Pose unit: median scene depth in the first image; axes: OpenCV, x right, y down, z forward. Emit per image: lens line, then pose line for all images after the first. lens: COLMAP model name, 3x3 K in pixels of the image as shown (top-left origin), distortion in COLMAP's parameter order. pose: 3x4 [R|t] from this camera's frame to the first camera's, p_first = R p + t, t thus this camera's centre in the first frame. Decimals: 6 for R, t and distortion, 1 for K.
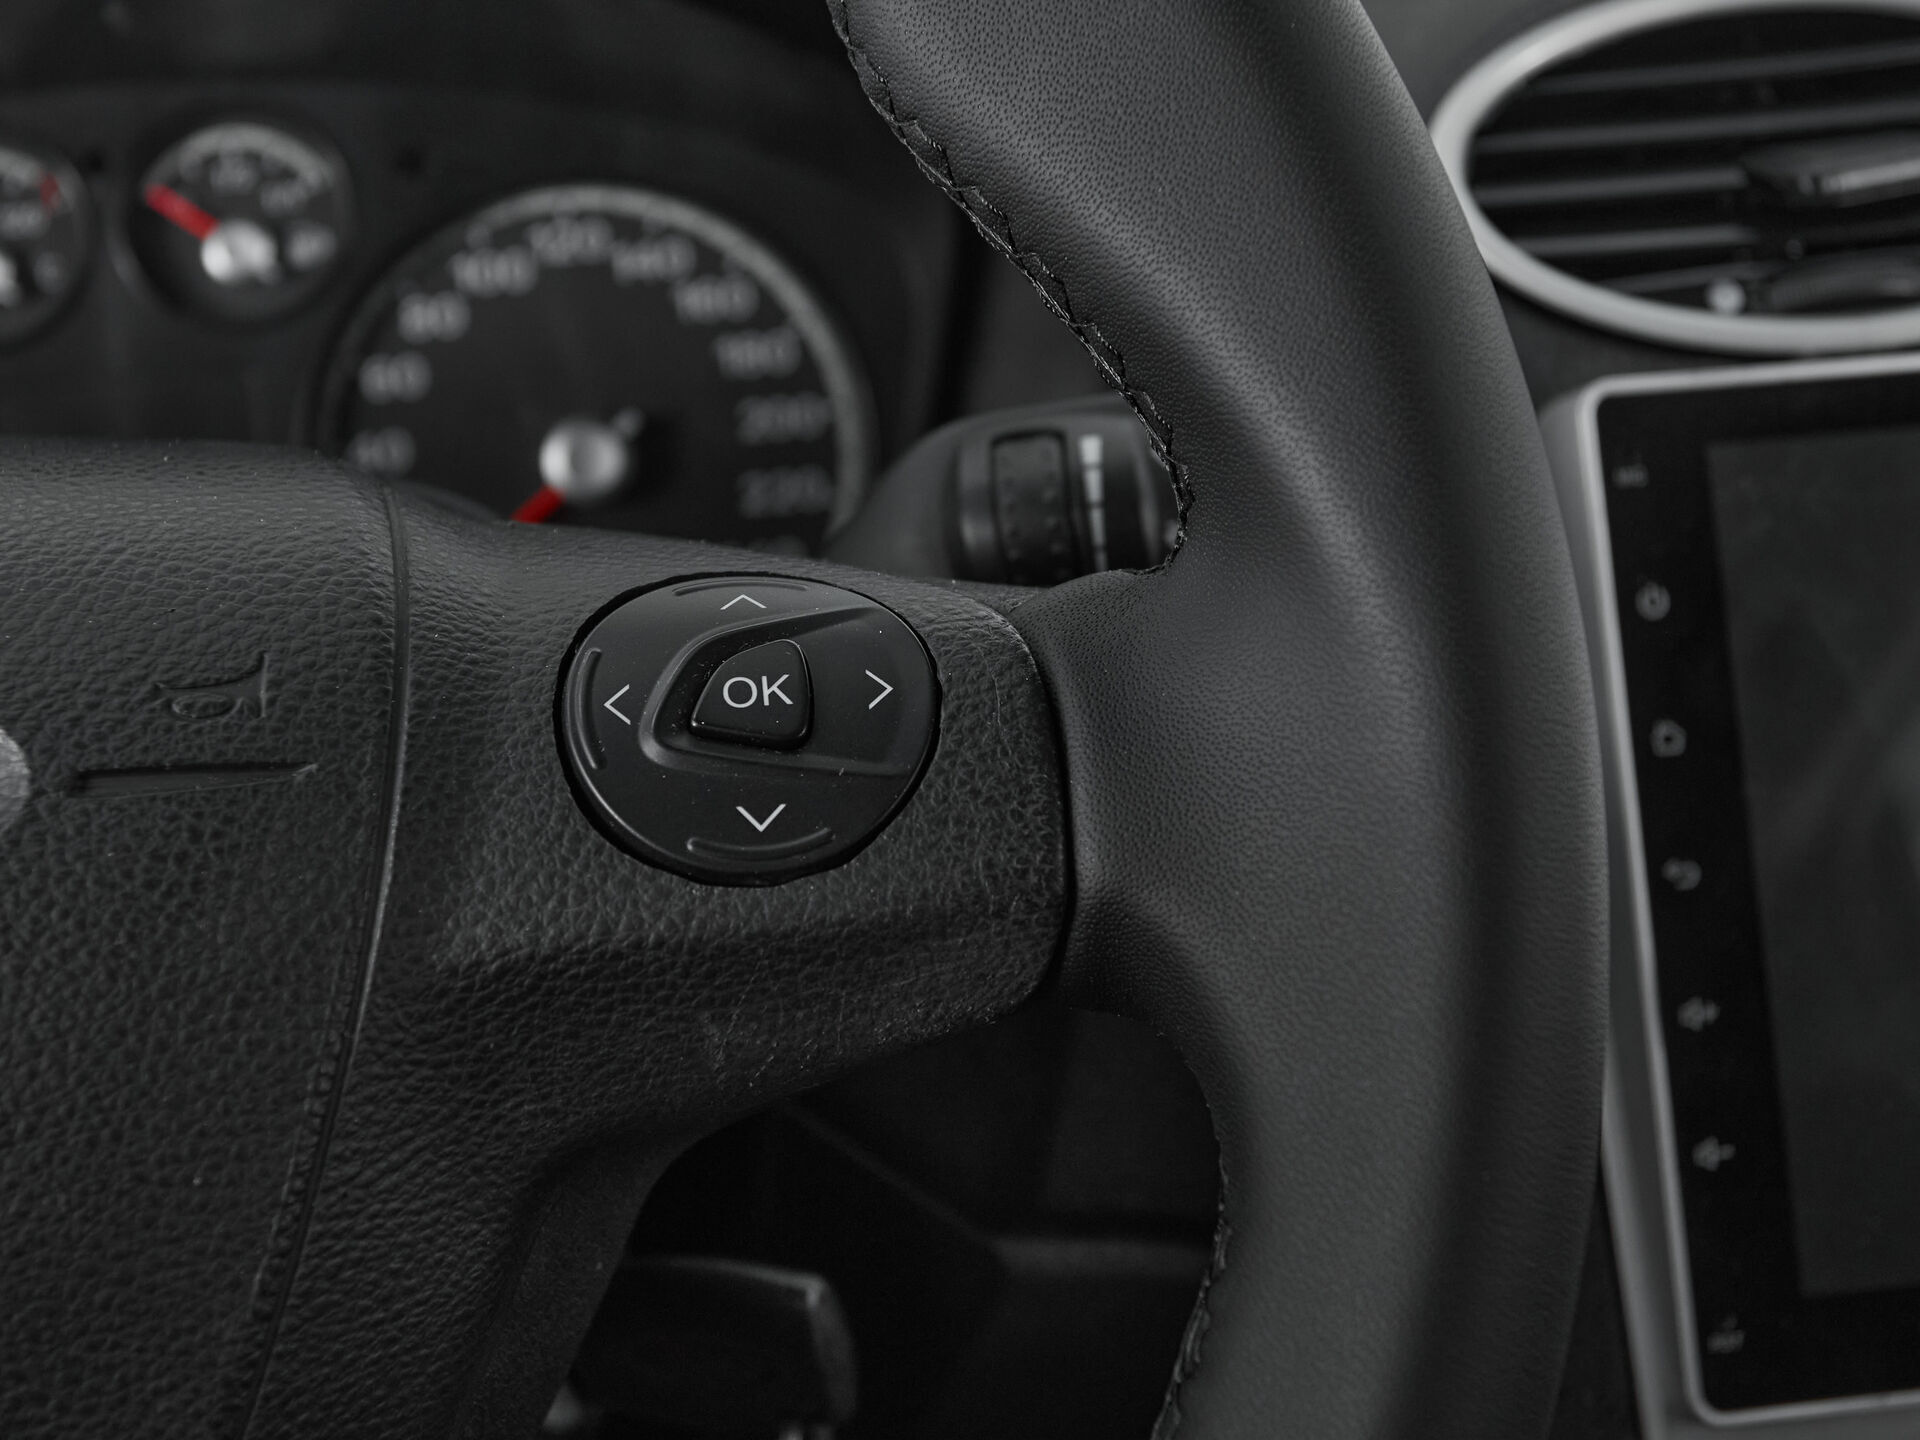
lens RADIAL K [[2670.6, 0, 801.1], [0, 2670.6, 716.0], [0, 0, 1]] dist [-0.015831, -0.068108]
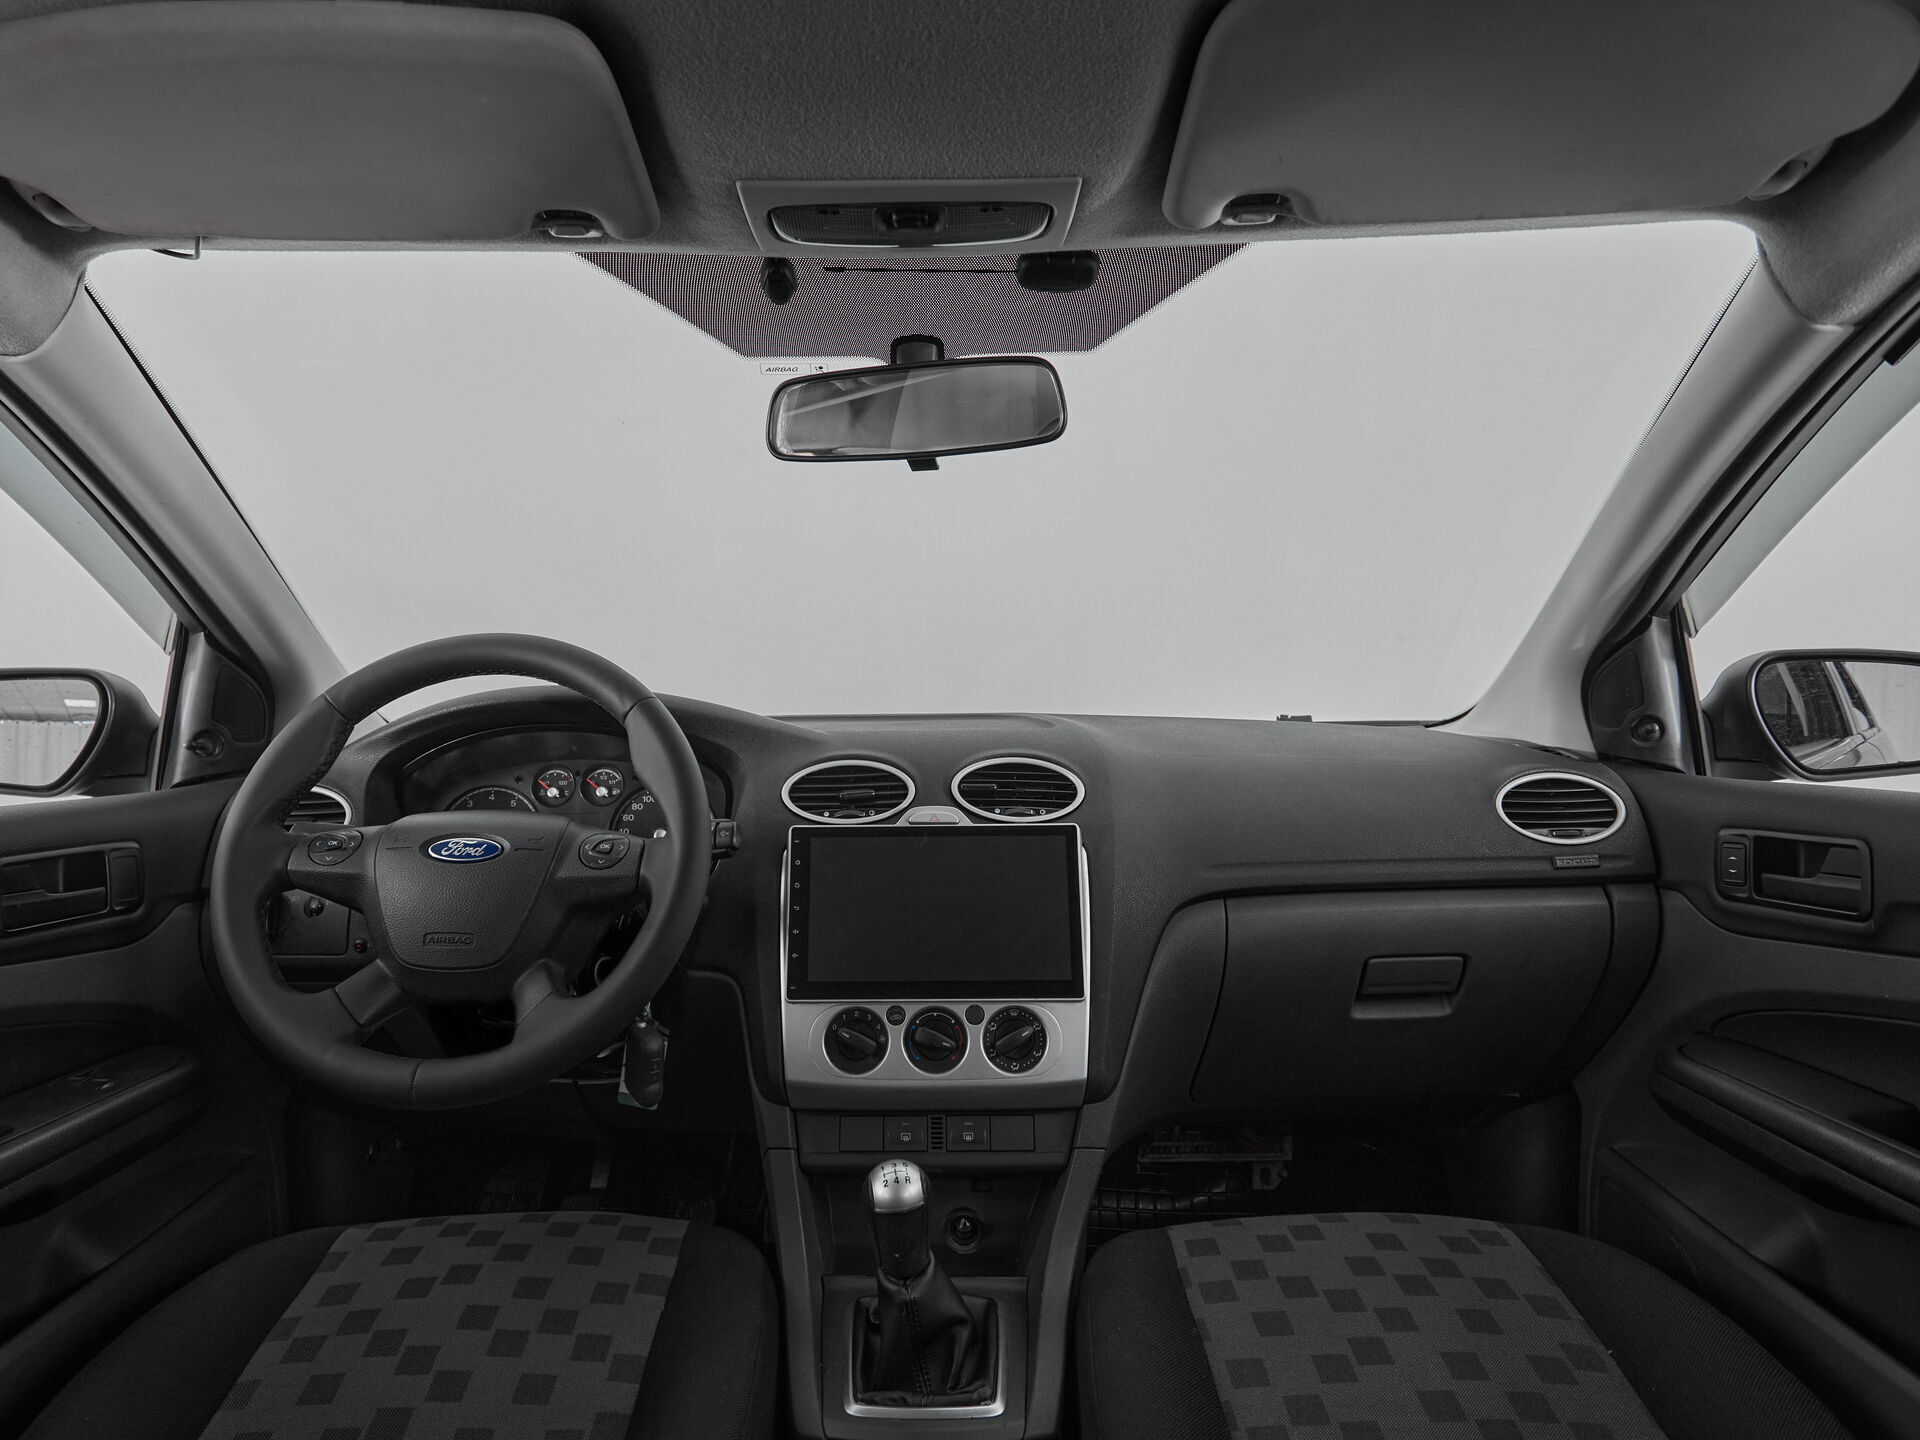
lens RADIAL K [[1135.4, 0, 924.1], [0, 1135.4, 758.7], [0, 0, 1]] dist [-0.002343, -0.001121]
pose [[0.993720, 0.065277, -0.090879, 0.822992], [-0.084296, 0.970845, -0.224398, 0.280966], [0.073581, 0.230650, 0.970251, -1.512806]]
